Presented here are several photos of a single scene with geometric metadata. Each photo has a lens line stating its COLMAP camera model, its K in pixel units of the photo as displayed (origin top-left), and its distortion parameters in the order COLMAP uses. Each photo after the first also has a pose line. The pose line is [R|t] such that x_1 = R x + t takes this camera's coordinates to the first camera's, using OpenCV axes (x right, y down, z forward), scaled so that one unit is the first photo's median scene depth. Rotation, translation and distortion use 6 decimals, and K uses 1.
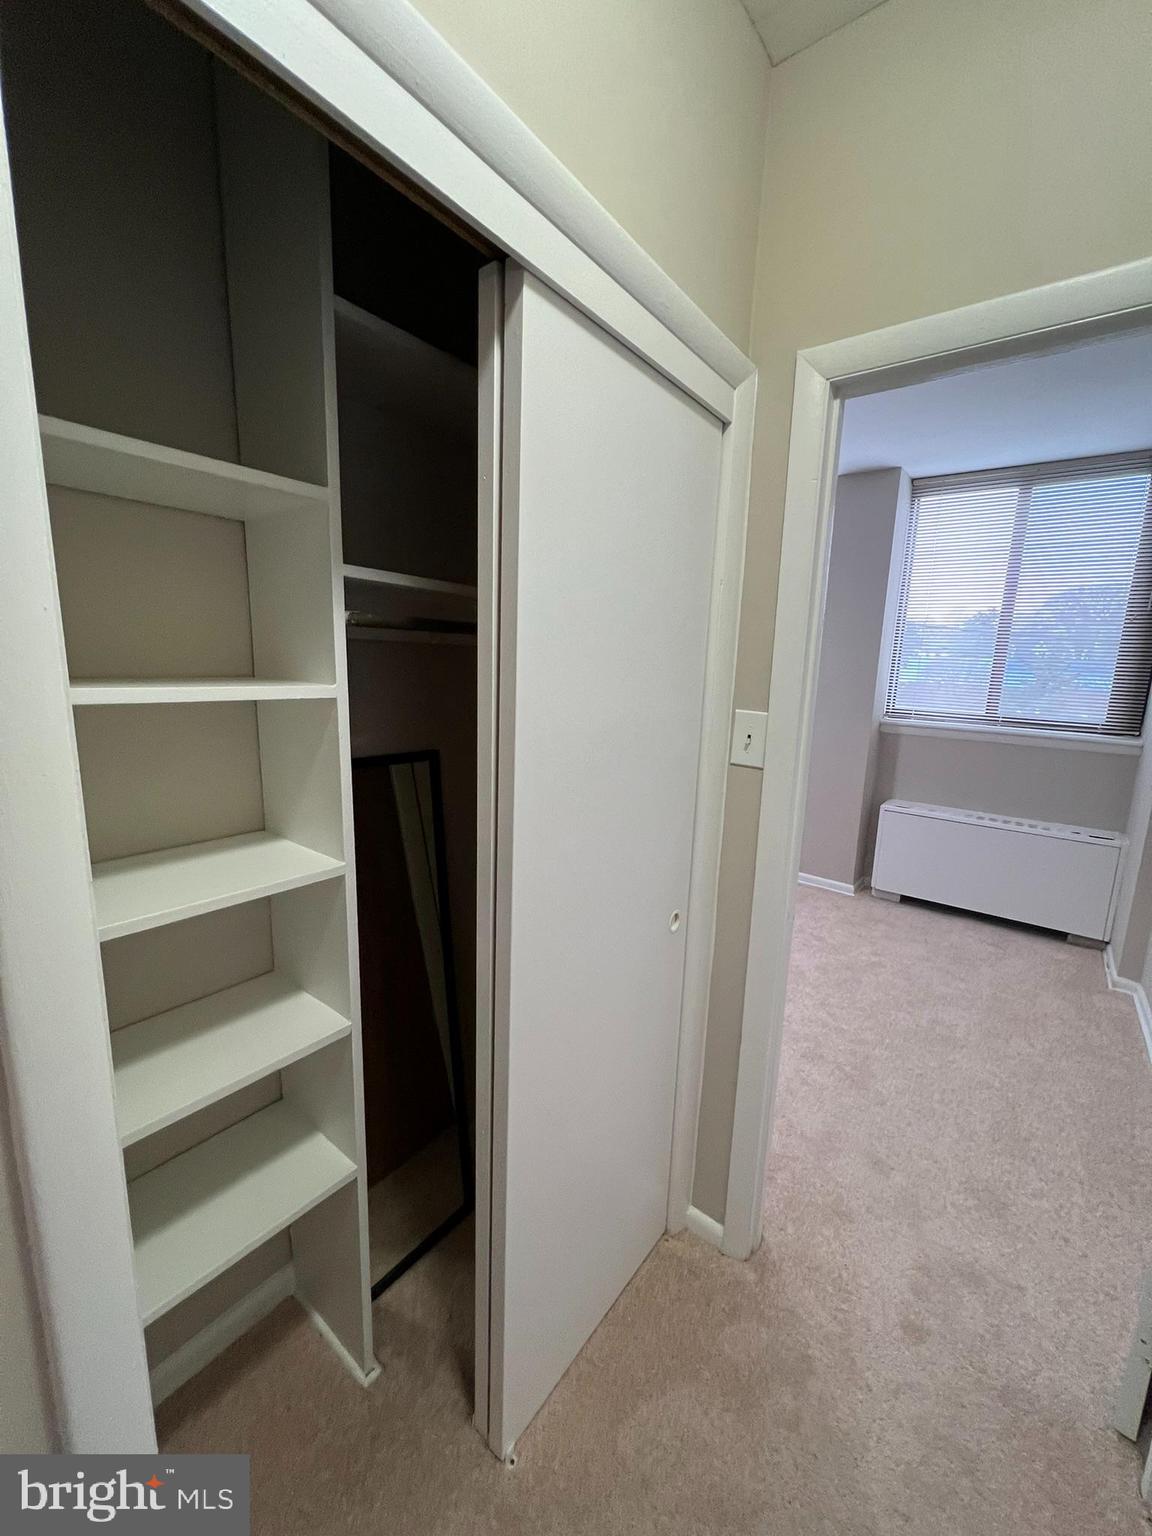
lens RADIAL K [[611.9, 0, 582.0], [0, 611.9, 767.6], [0, 0, 1]] dist [-0.005892, 0.000518]
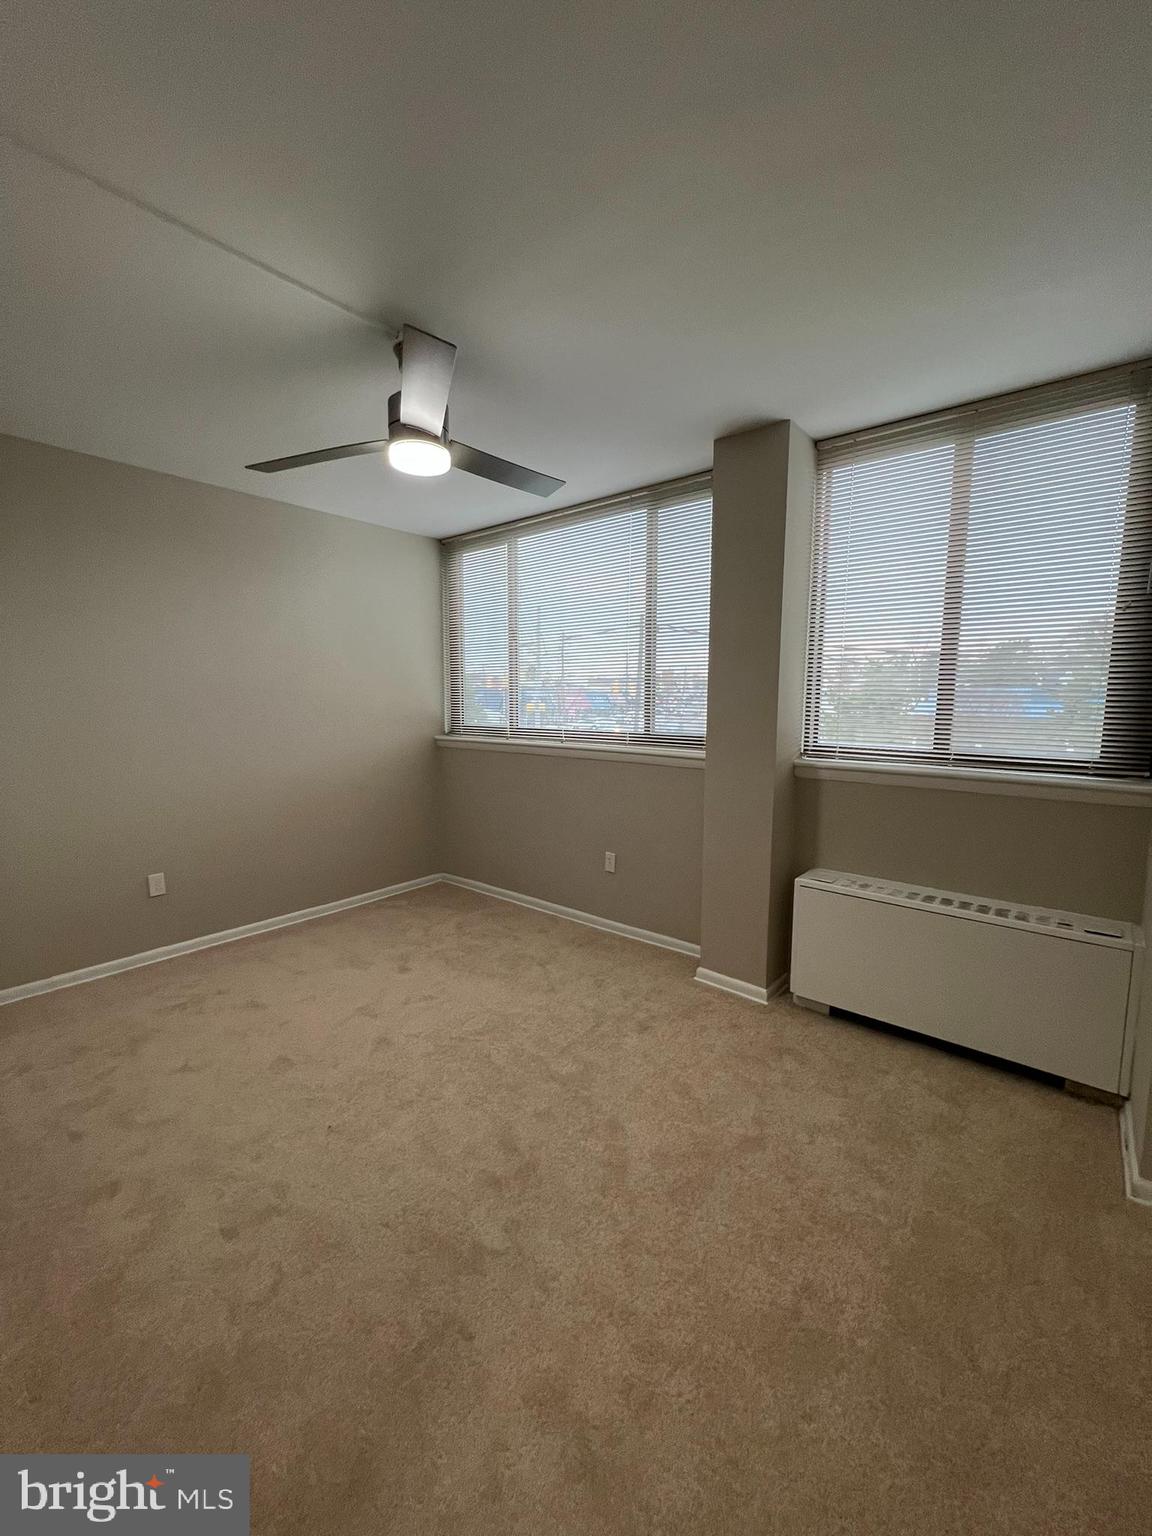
lens RADIAL K [[611.9, 0, 582.0], [0, 611.9, 767.6], [0, 0, 1]] dist [-0.005892, 0.000518]
pose [[0.999195, -0.019696, -0.034936, 0.285851], [0.017225, 0.997422, -0.069660, -0.025097], [0.036218, 0.069002, 0.996959, 0.281285]]
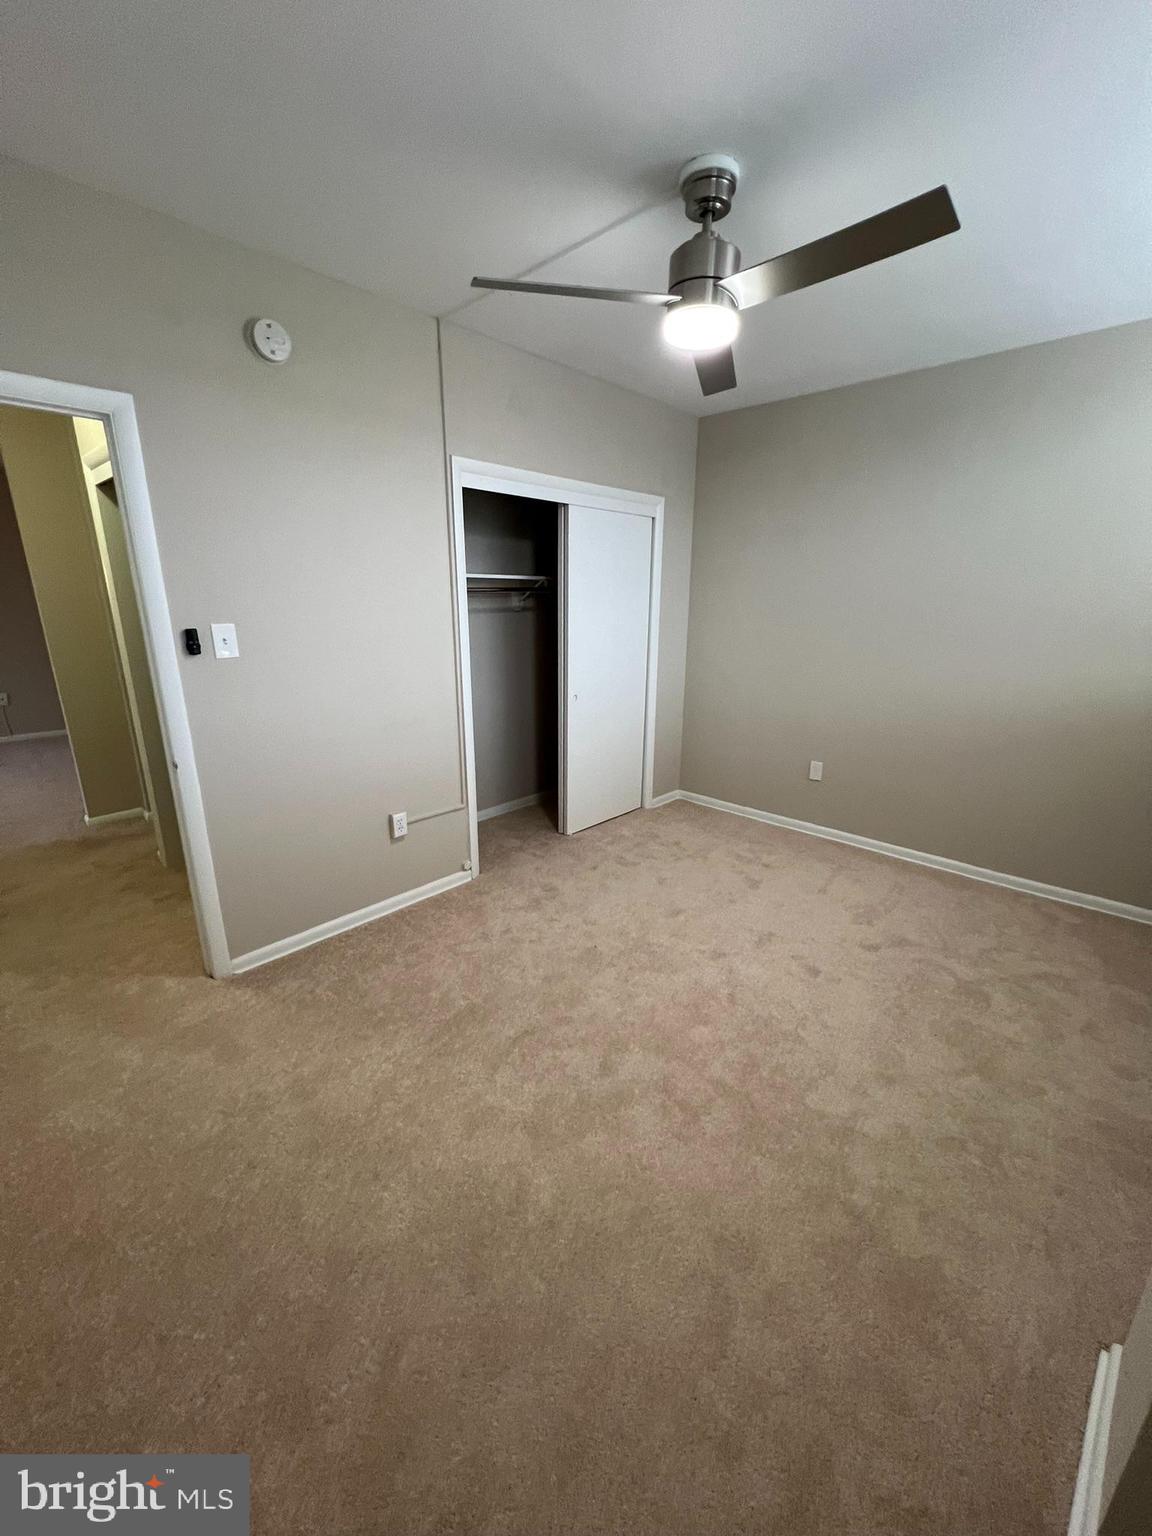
lens RADIAL K [[611.9, 0, 582.0], [0, 611.9, 767.6], [0, 0, 1]] dist [-0.005892, 0.000518]
pose [[-0.094968, 0.244200, -0.965064, 0.690805], [-0.188836, 0.947424, 0.258319, -0.130978], [0.977406, 0.206771, -0.043861, 0.833965]]
